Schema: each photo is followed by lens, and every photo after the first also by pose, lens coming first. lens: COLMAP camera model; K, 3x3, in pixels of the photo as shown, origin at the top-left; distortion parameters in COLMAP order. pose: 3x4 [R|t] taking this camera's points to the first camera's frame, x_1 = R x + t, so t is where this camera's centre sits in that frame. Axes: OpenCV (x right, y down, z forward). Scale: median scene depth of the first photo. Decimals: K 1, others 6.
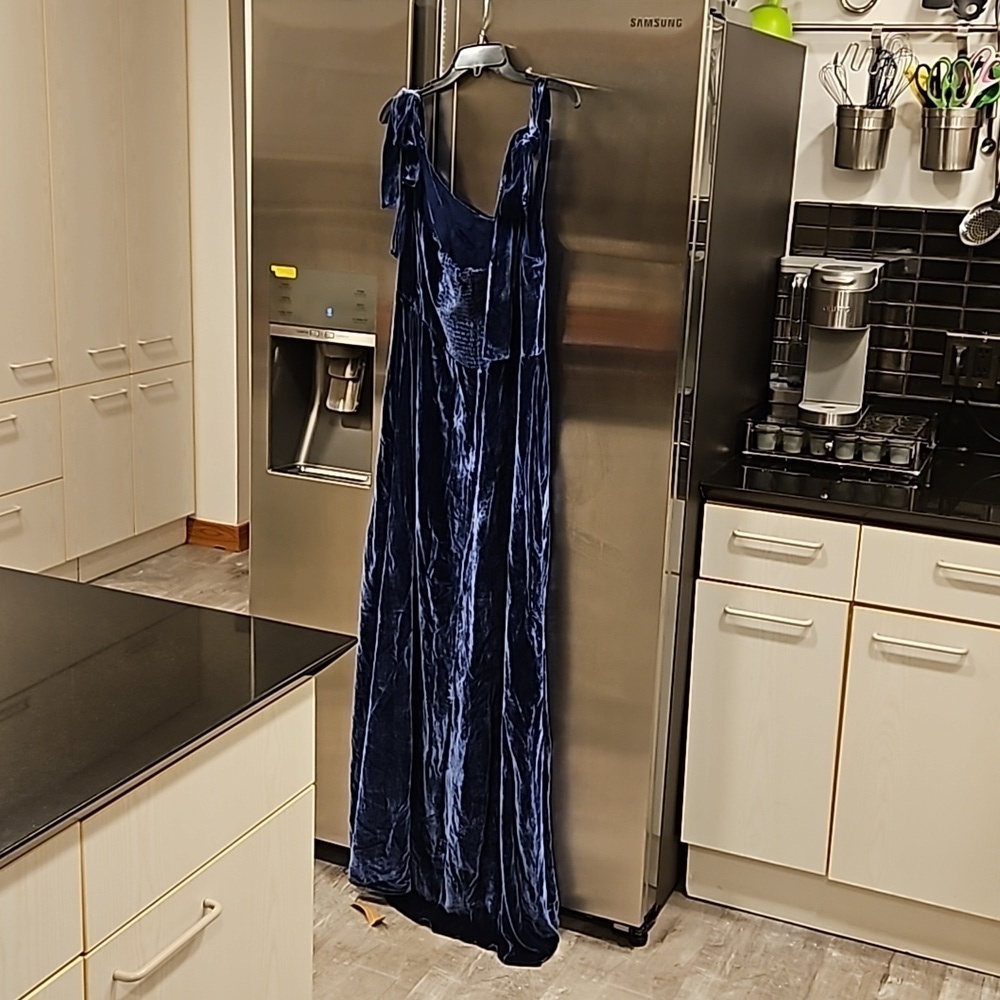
lens RADIAL K [[1460.6, 0, 500.0], [0, 1460.6, 500.0], [0, 0, 1]] dist [0.102409, -0.066728]
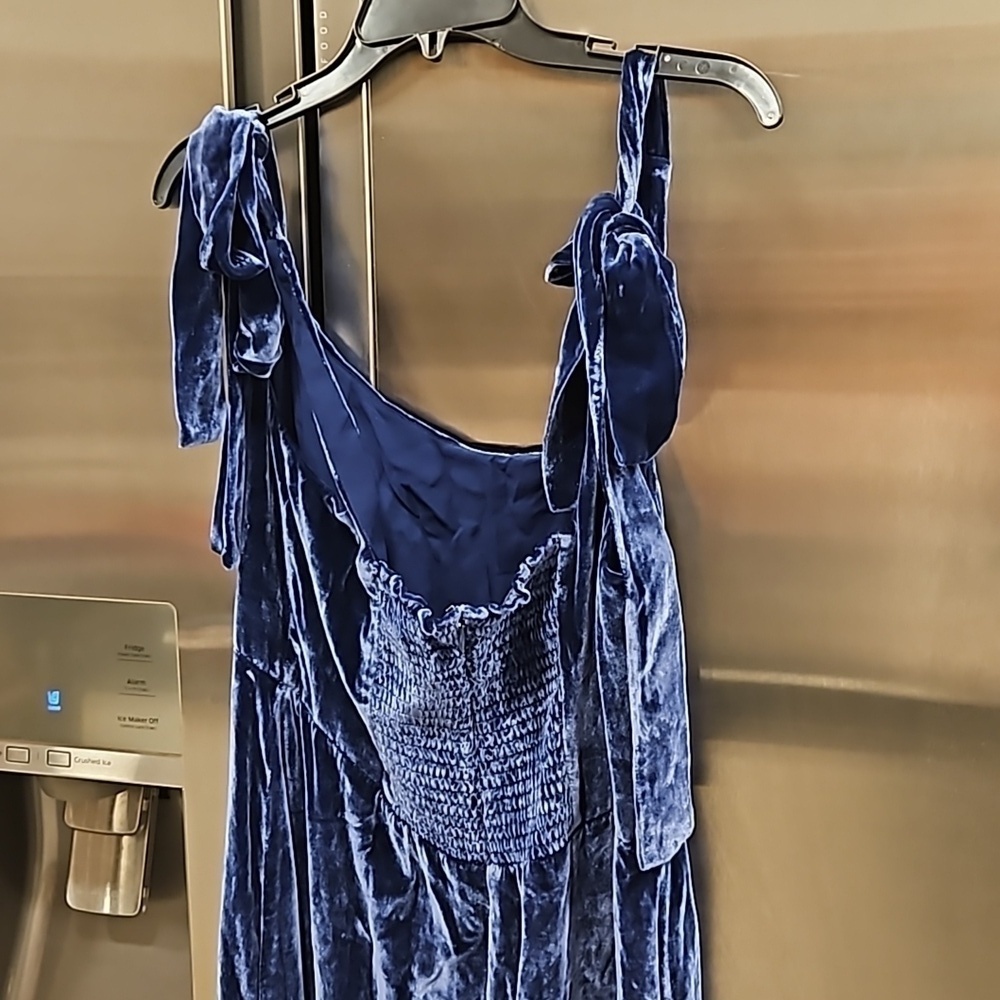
lens RADIAL K [[1460.6, 0, 500.0], [0, 1460.6, 500.0], [0, 0, 1]] dist [0.102409, -0.066728]
pose [[0.985382, -0.086243, 0.146917, -0.057974], [0.094329, 0.994336, -0.048975, -0.161337], [-0.141861, 0.062118, 0.987936, 0.642352]]
